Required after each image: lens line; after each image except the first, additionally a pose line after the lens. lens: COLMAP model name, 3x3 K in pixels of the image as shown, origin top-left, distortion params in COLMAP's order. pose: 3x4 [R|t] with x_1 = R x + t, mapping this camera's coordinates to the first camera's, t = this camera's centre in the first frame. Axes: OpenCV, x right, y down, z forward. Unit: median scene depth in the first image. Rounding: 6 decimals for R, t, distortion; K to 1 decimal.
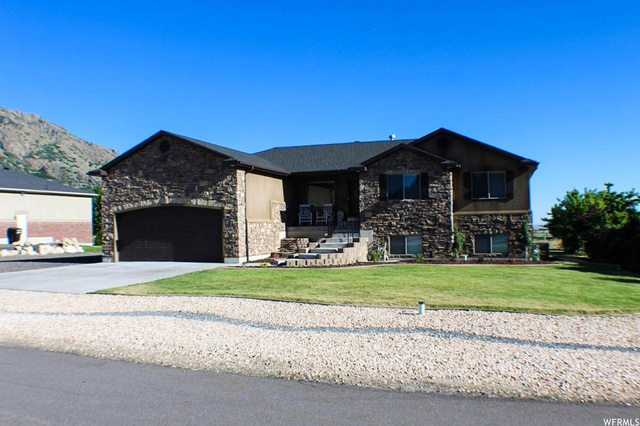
lens RADIAL K [[536.3, 0, 319.1], [0, 536.3, 226.2], [0, 0, 1]] dist [-0.136780, -0.015684]
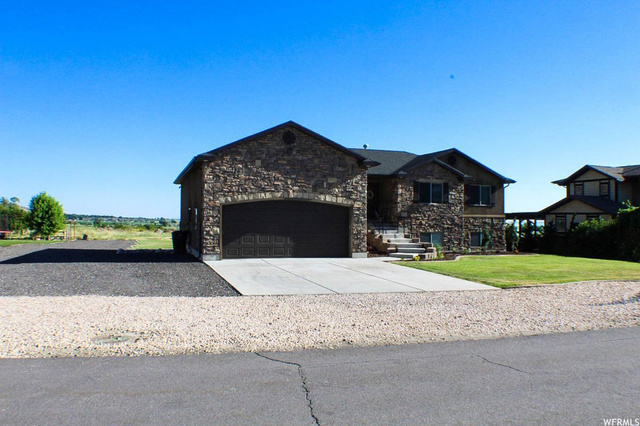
lens RADIAL K [[522.5, 0, 319.9], [0, 522.5, 214.5], [0, 0, 1]] dist [-0.190550, 0.020971]
pose [[0.810354, 0.030034, 0.585171, -0.763998], [-0.025835, 0.999546, -0.015525, 0.001125], [-0.585371, -0.002537, 0.810762, 0.192151]]
